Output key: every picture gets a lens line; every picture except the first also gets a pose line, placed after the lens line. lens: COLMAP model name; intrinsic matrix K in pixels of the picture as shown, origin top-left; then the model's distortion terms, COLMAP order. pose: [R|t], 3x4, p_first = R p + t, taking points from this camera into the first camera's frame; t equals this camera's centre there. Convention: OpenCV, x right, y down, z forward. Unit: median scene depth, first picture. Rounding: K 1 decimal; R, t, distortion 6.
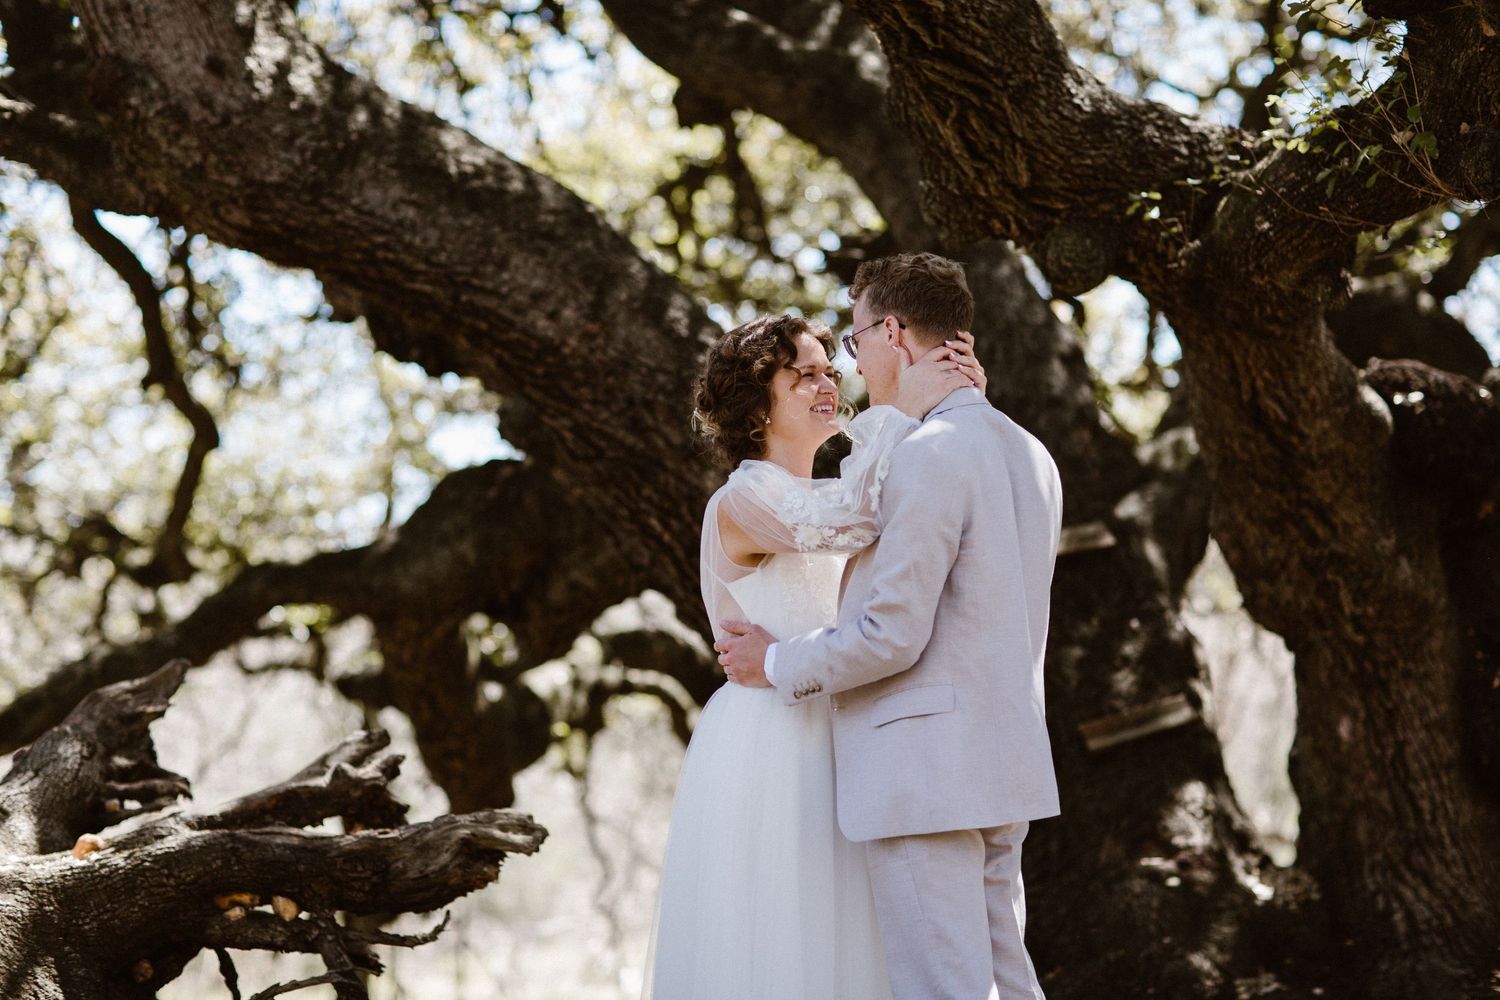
lens RADIAL K [[3491.1, 0, 747.8], [0, 3491.1, 477.5], [0, 0, 1]] dist [0.033286, 0.000000]
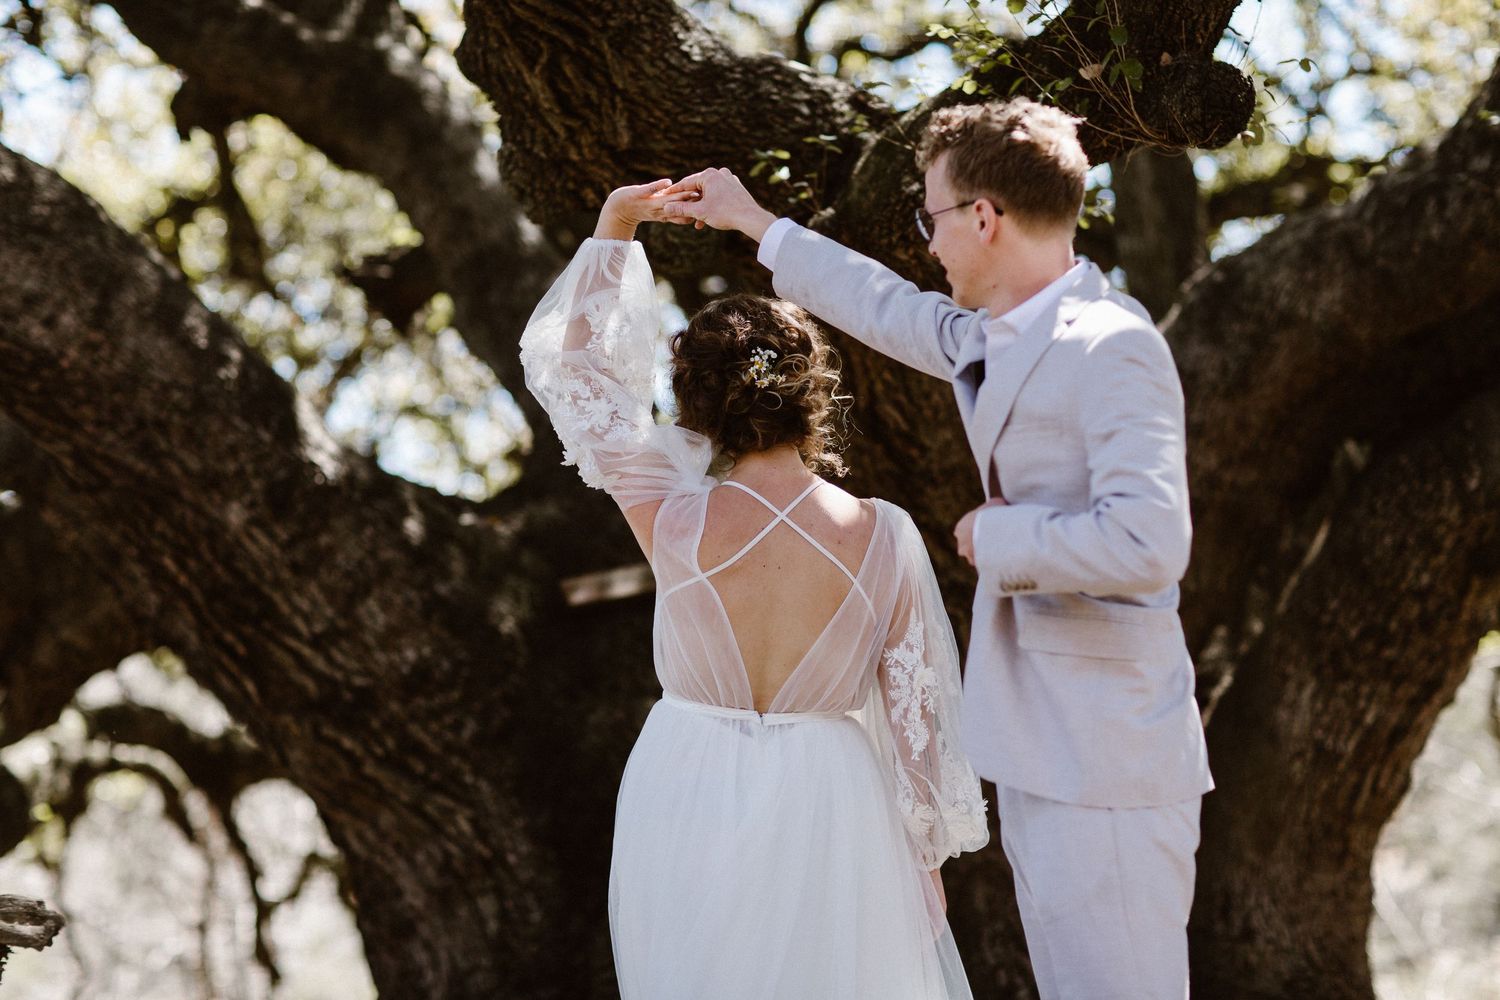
lens RADIAL K [[3491.1, 0, 741.6], [0, 3491.1, 470.0], [0, 0, 1]] dist [0.033286, 0.000000]
pose [[0.988414, -0.006392, 0.151644, -0.018989], [0.010439, 0.999610, -0.025904, 0.015035], [-0.151420, 0.027187, 0.988096, 0.129924]]
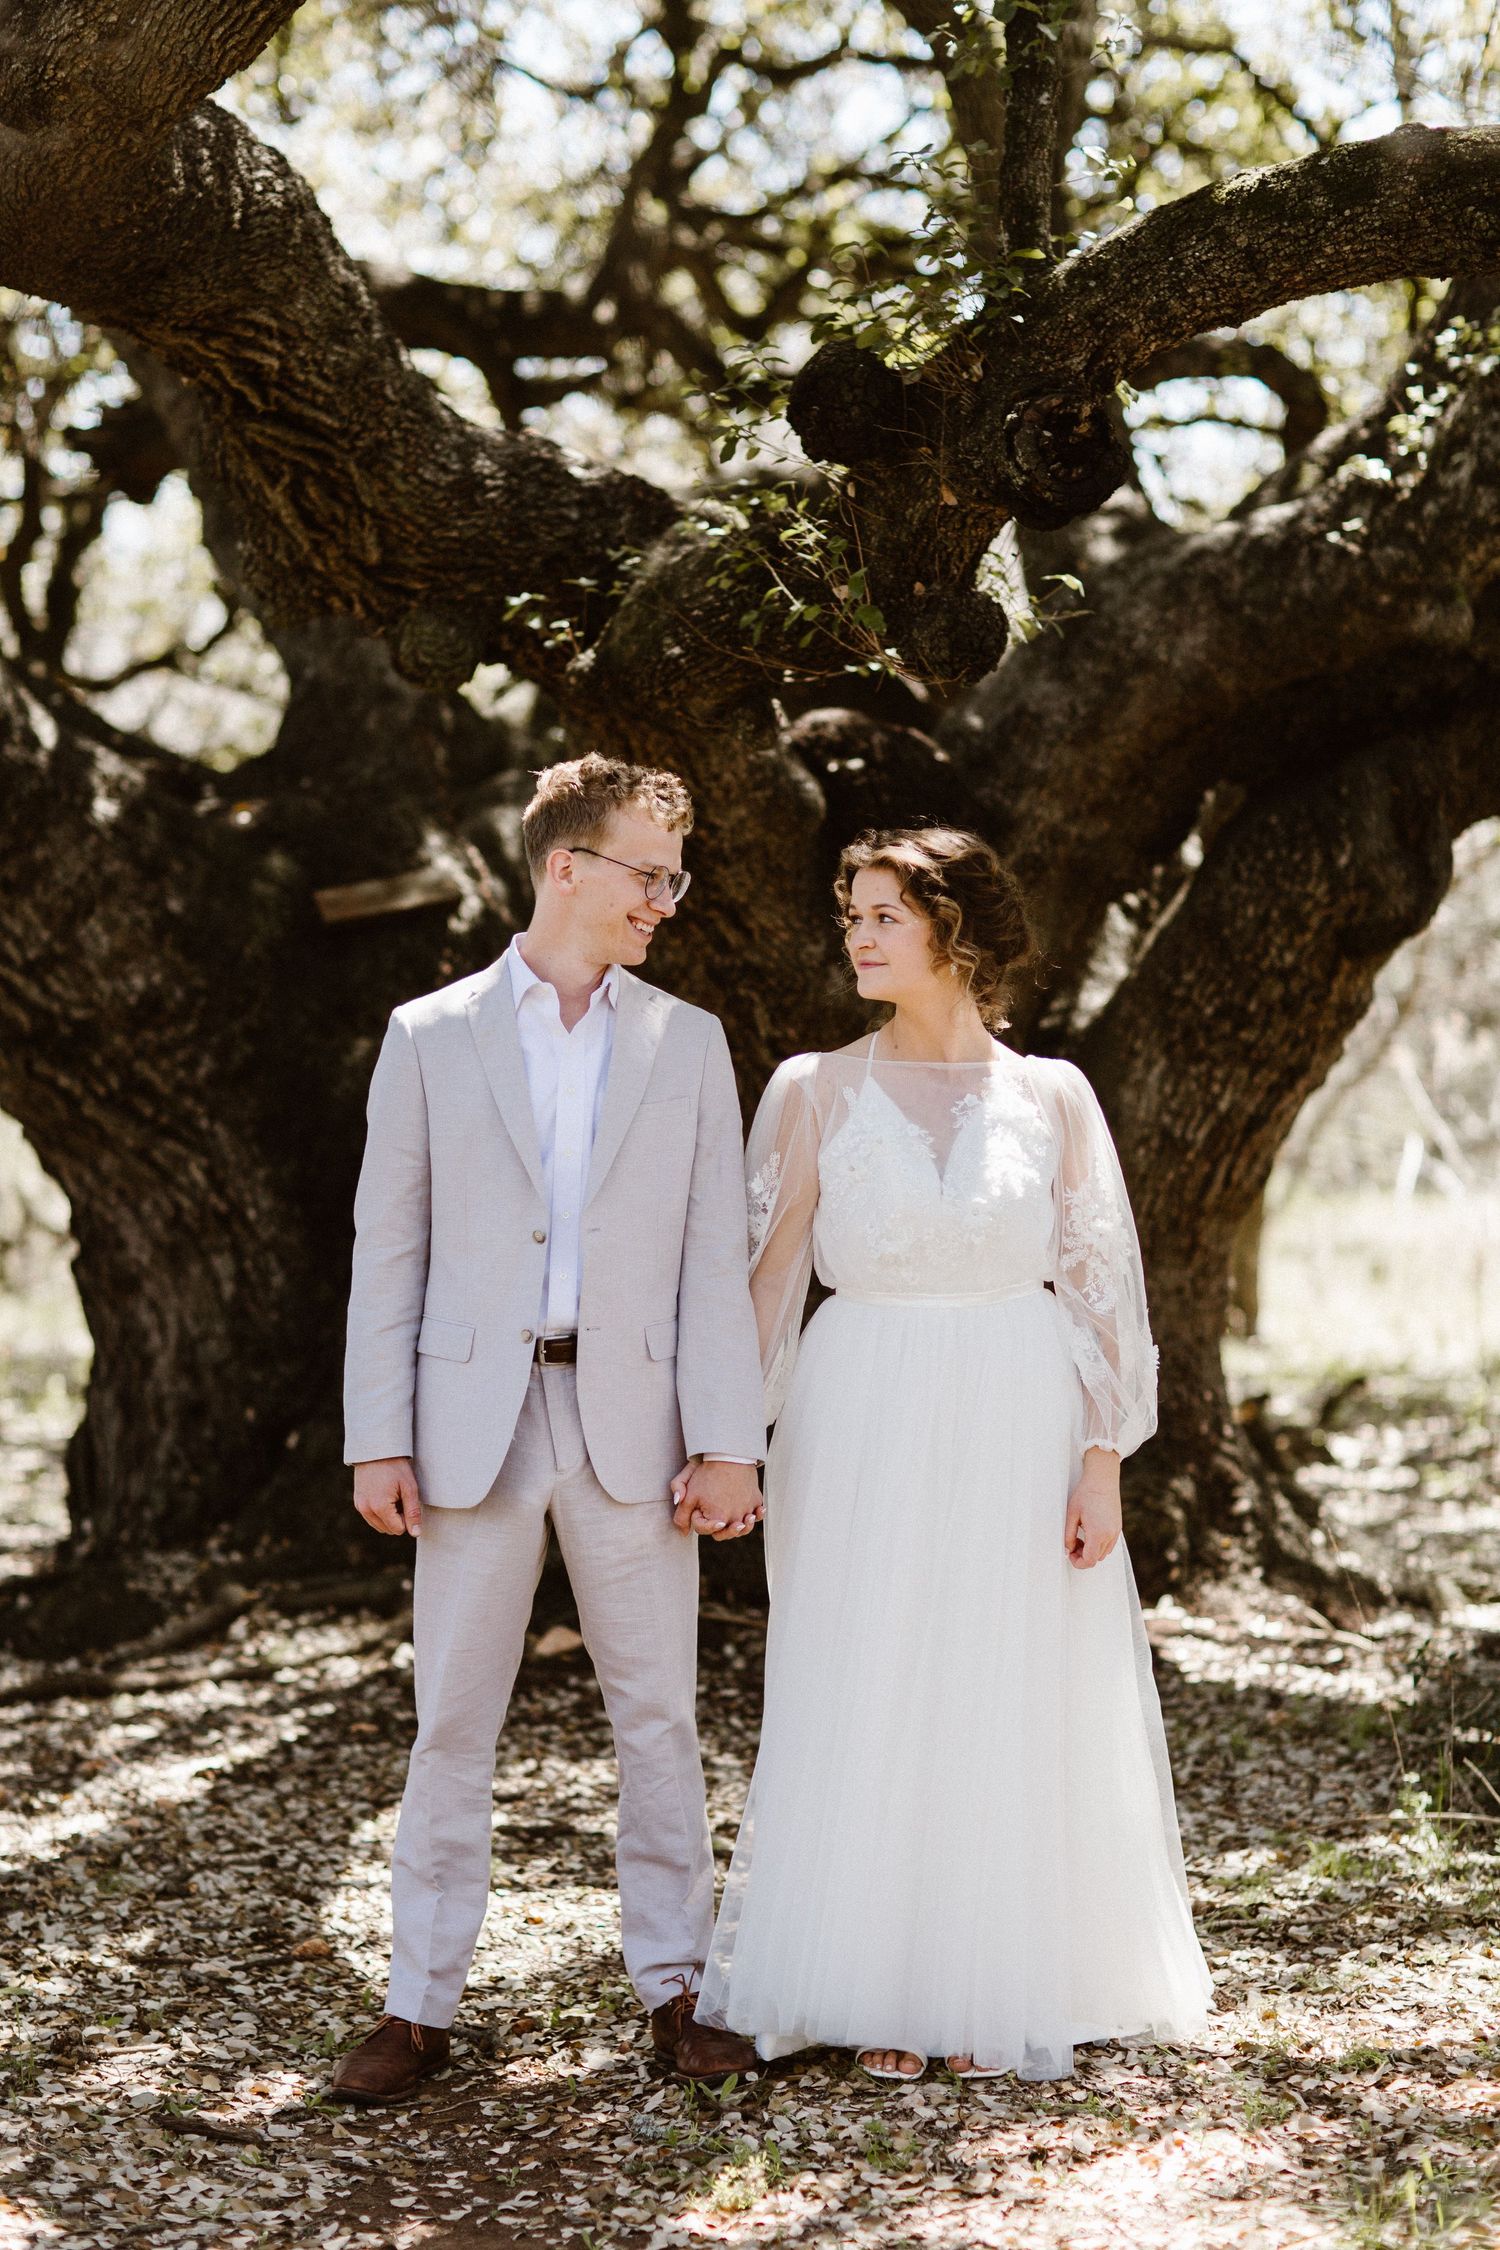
lens RADIAL K [[5236.6, 0, 721.5], [0, 5236.6, 1097.2], [0, 0, 1]] dist [0.033286, 0.000000]
pose [[0.986572, -0.000839, 0.163327, -0.030697], [-0.022028, 0.990167, 0.138147, -0.109024], [-0.161837, -0.139890, 0.976852, -0.154736]]
